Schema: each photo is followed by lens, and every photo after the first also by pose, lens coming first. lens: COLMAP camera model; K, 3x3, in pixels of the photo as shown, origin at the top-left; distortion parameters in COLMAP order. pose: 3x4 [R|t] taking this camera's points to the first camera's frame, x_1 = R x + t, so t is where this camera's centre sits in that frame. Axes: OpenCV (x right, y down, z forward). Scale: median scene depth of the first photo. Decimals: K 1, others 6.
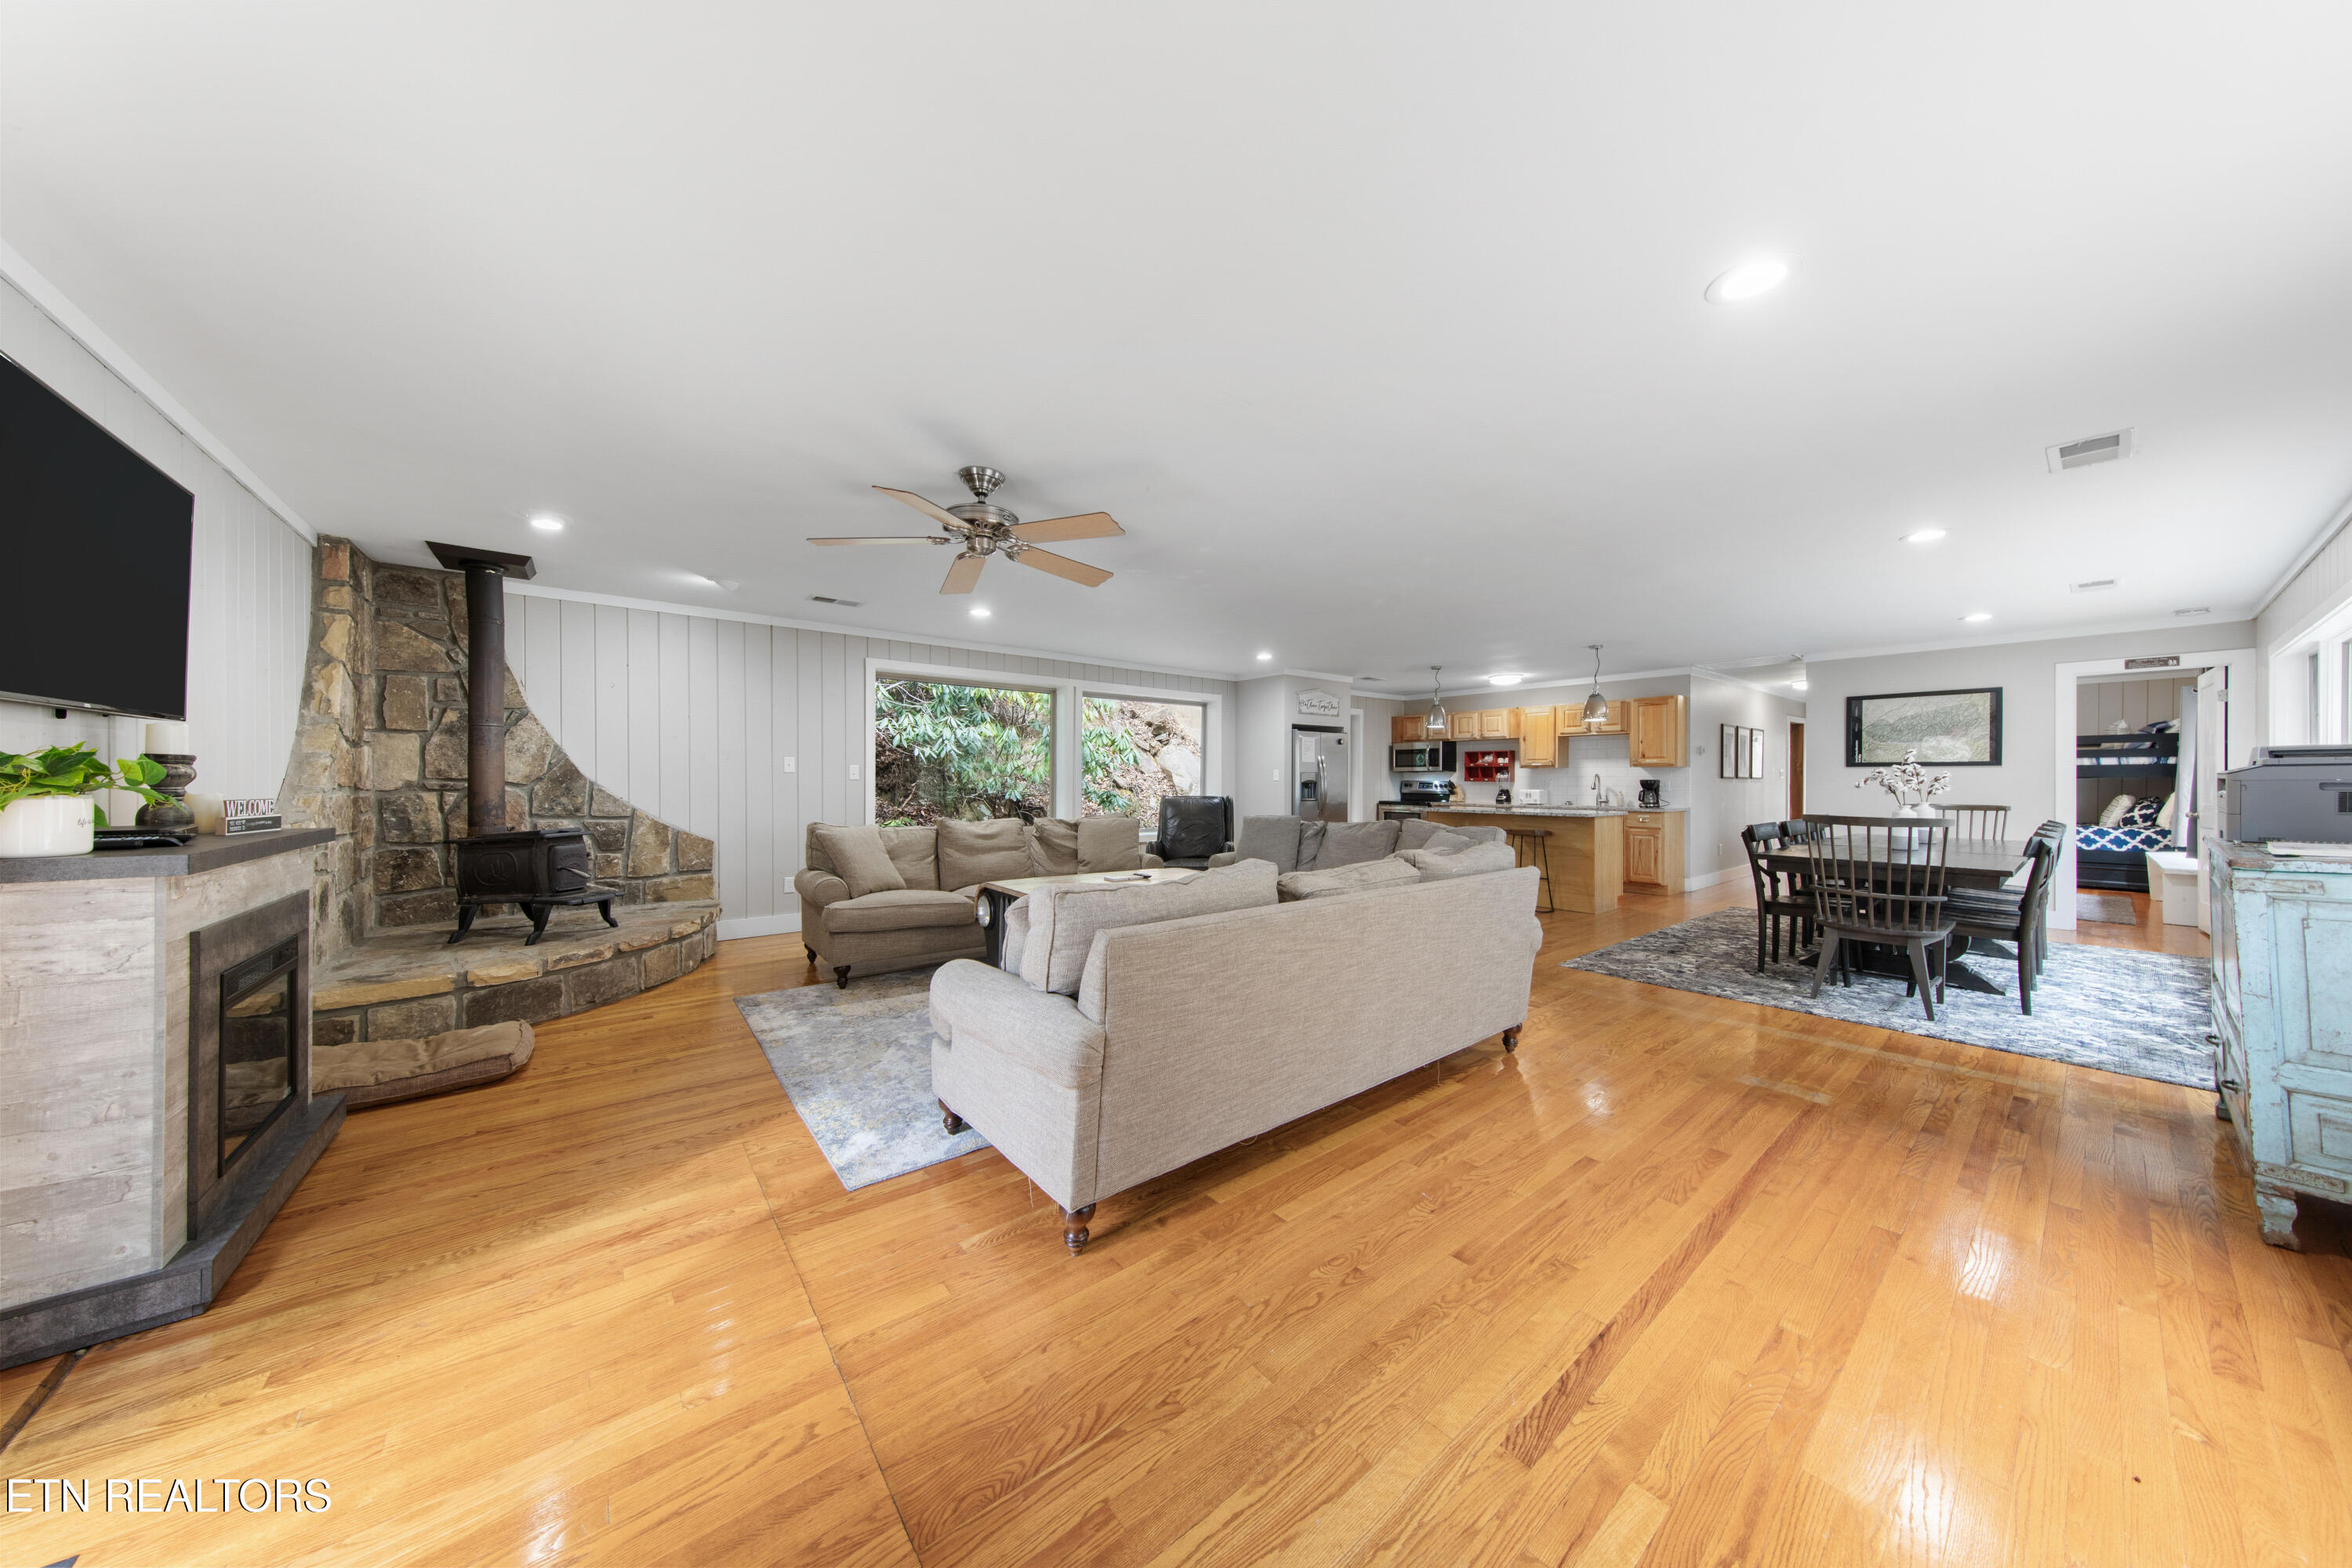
lens RADIAL K [[733.0, 0, 1167.9], [0, 733.0, 781.8], [0, 0, 1]] dist [0.012243, -0.000007]
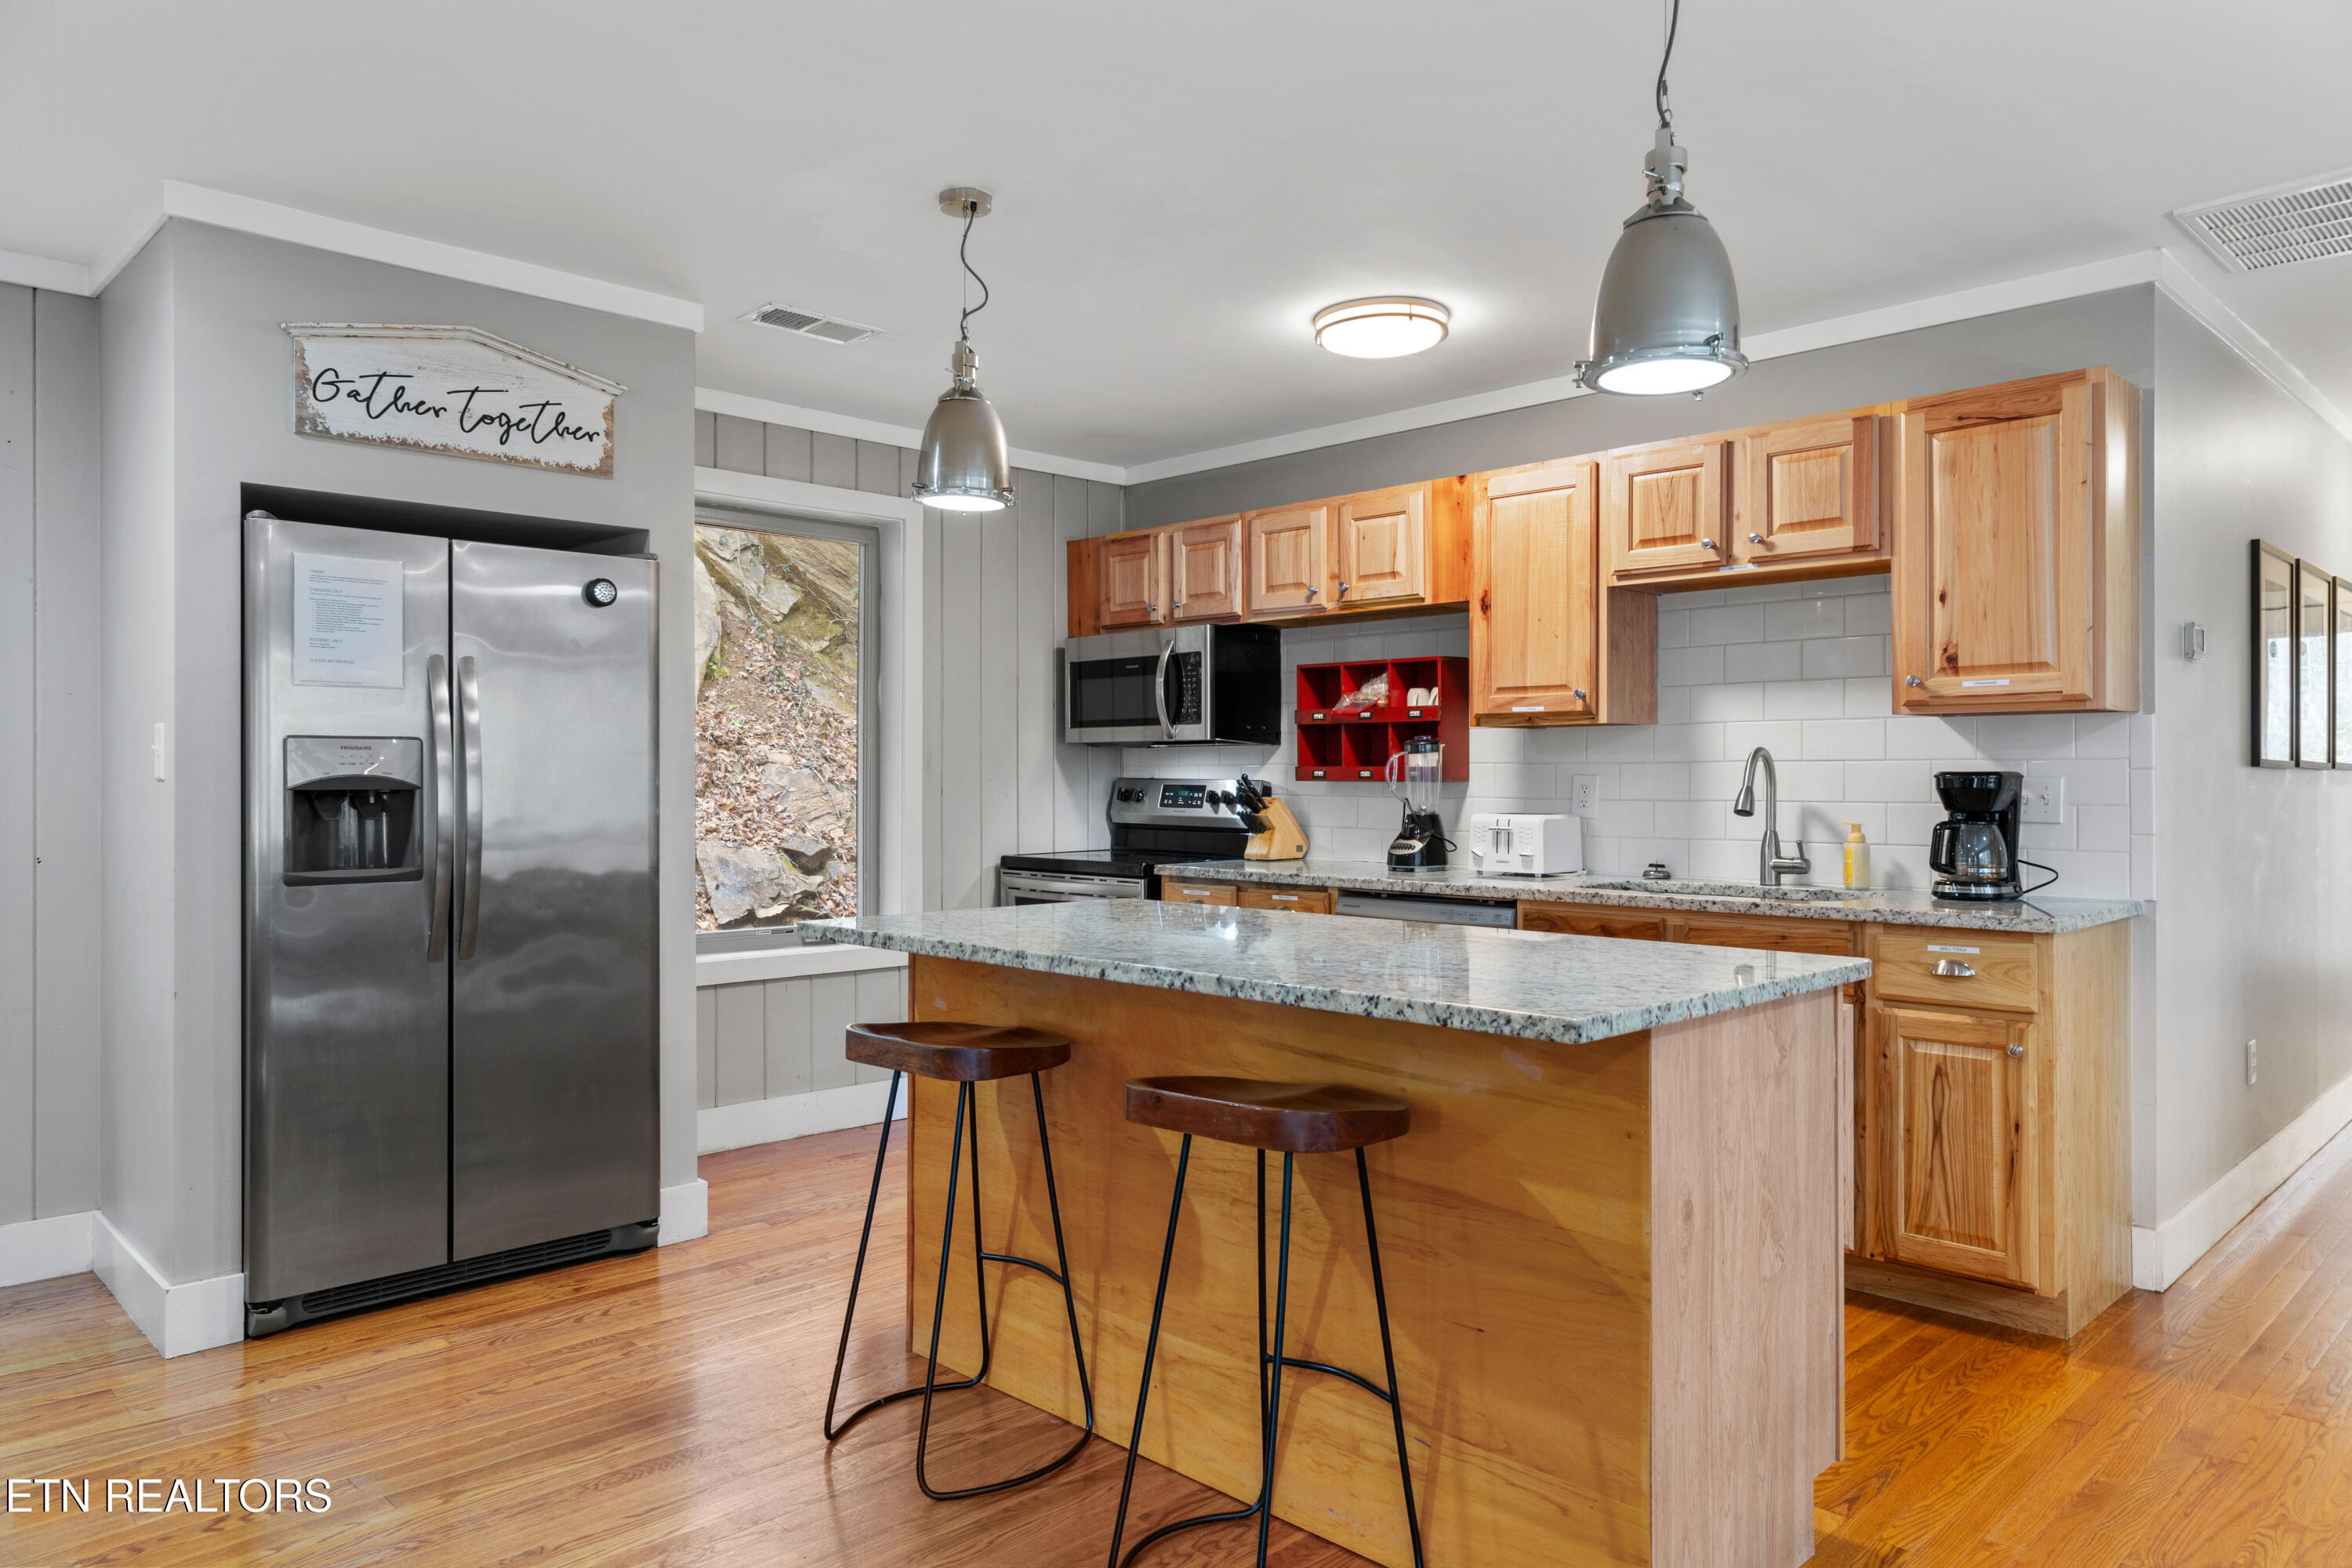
lens RADIAL K [[1516.1, 0, 1176.0], [0, 1516.1, 784.0], [0, 0, 1]] dist [0.002810, 0.000759]
pose [[0.994169, -0.002465, 0.107803, 0.331051], [0.002464, 0.999997, 0.000147, 0.000178], [-0.107803, 0.000120, 0.994172, 0.518949]]
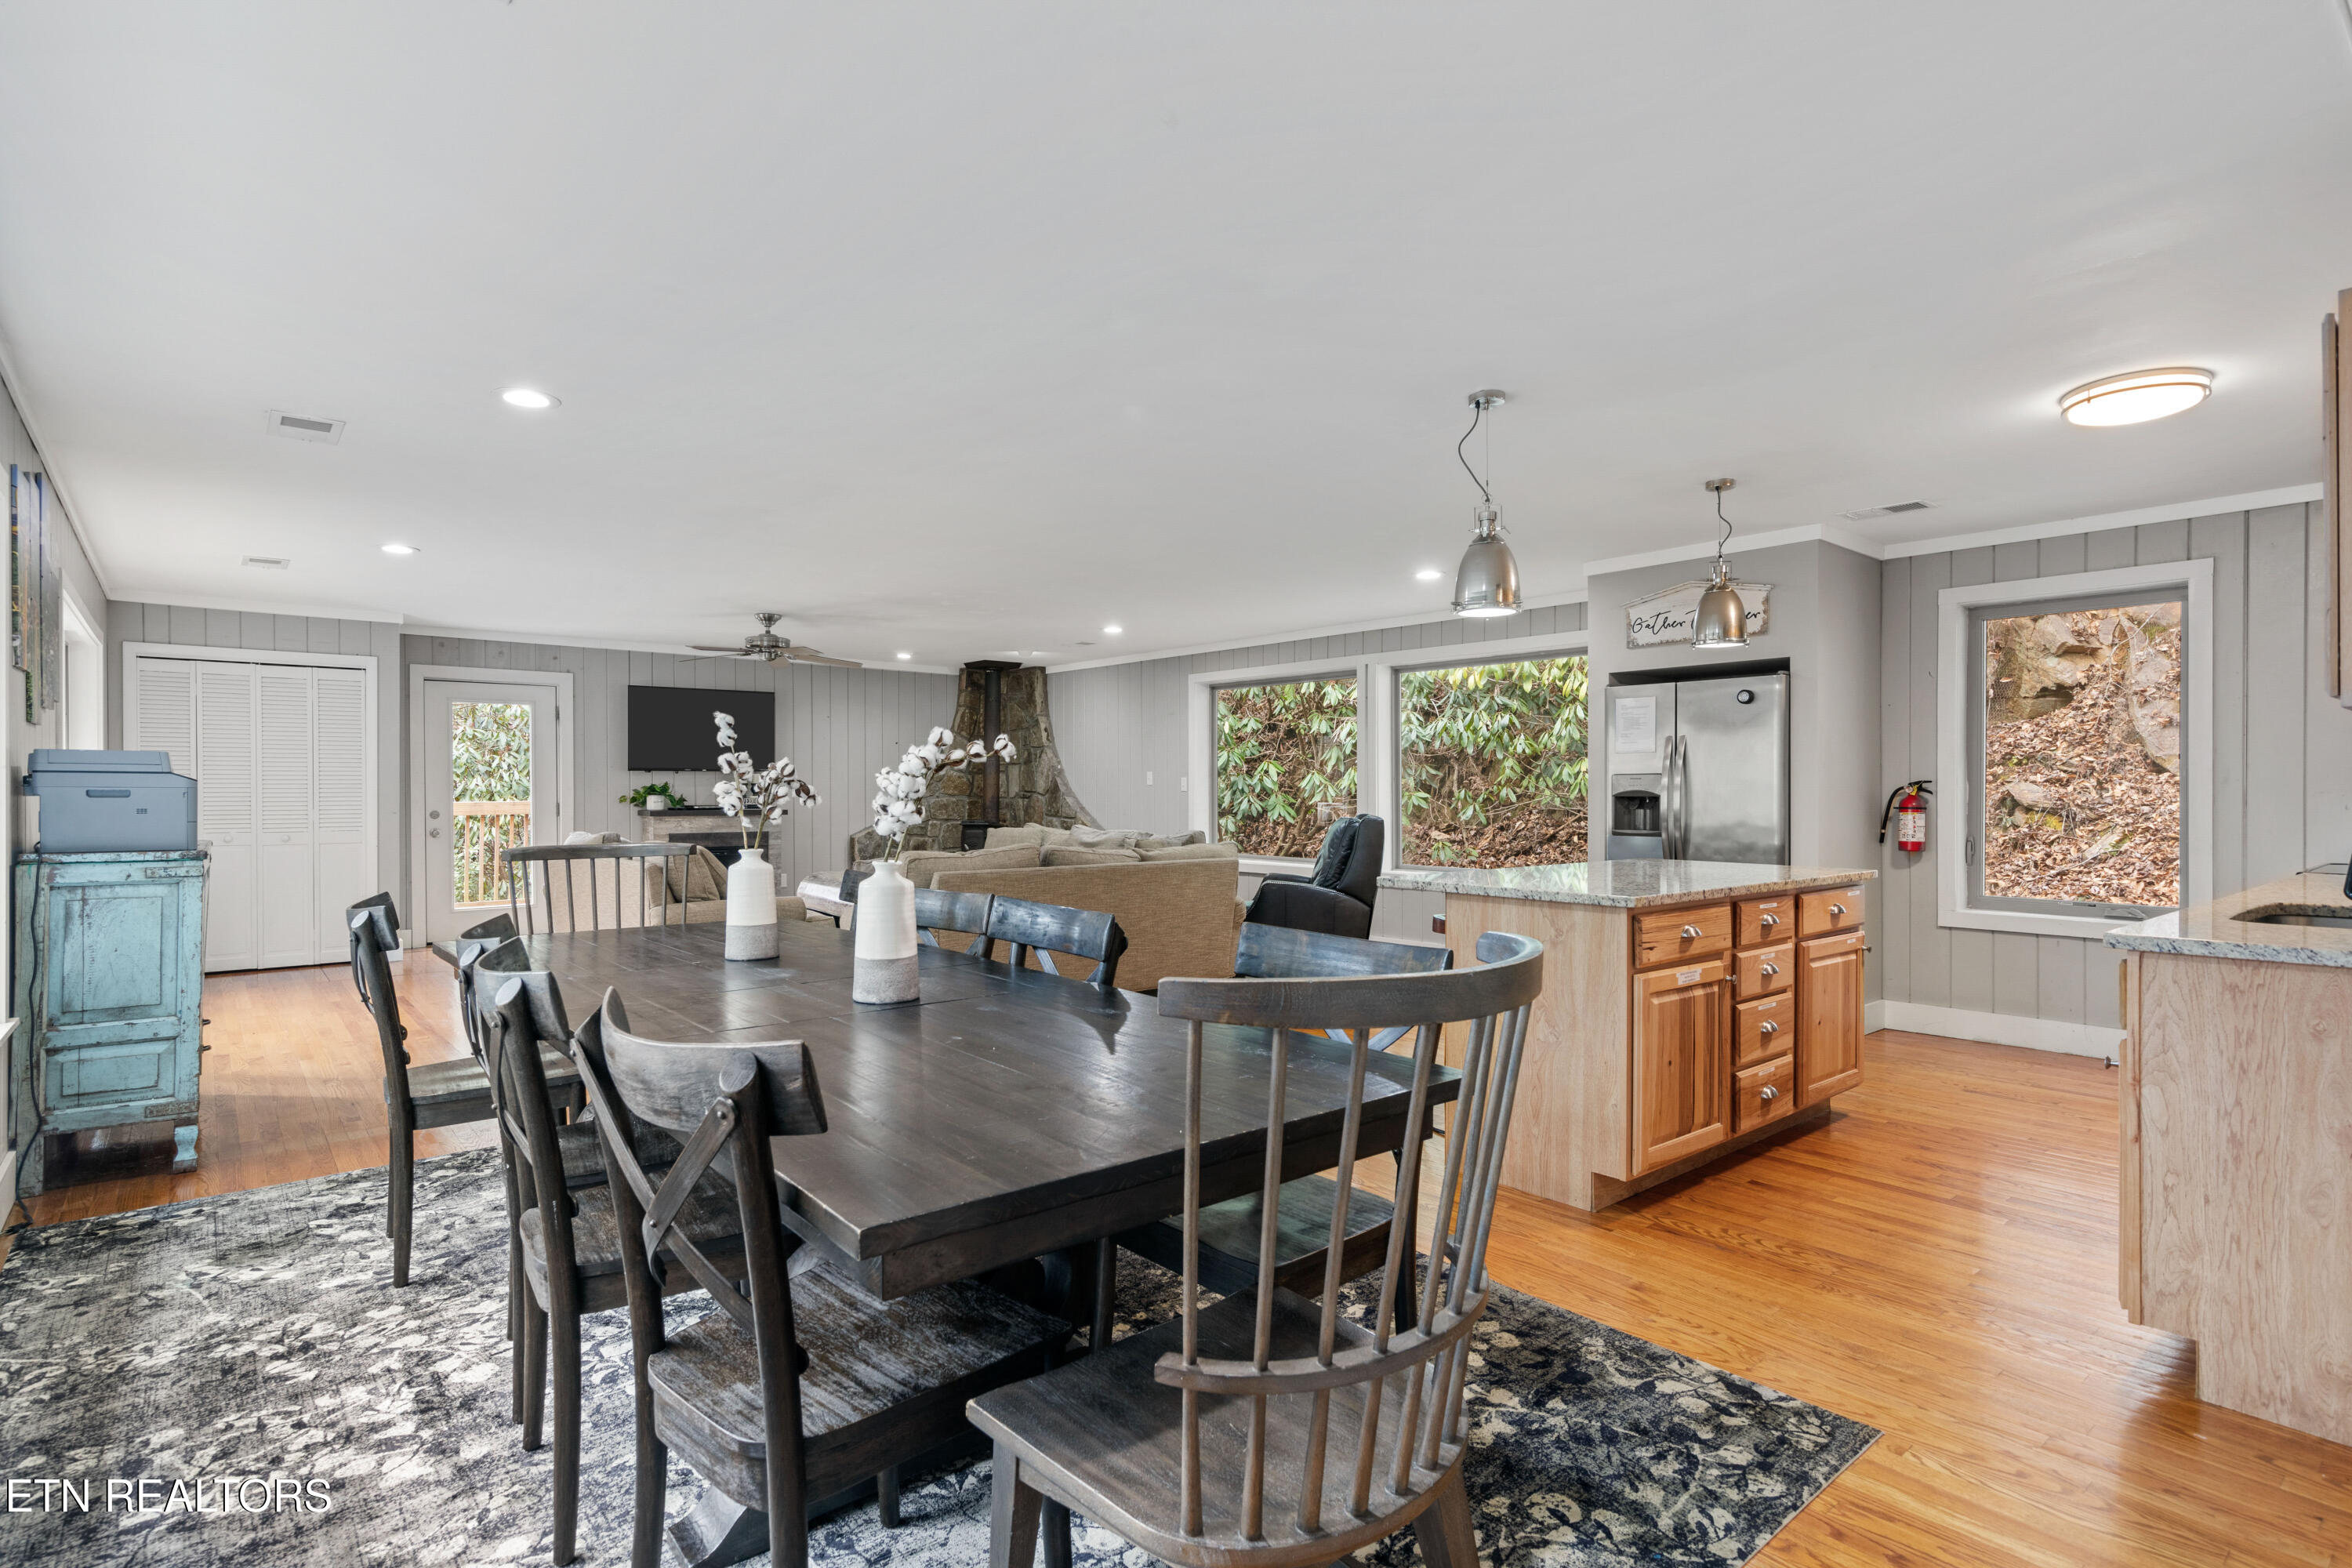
lens RADIAL K [[1165.4, 0, 1167.7], [0, 1165.4, 793.7], [0, 0, 1]] dist [0.005587, -0.001088]
pose [[0.021233, 0.000002, -0.999775, 0.829500], [-0.003299, 0.999995, -0.000068, 0.000660], [0.999769, 0.003300, 0.021233, 0.623249]]
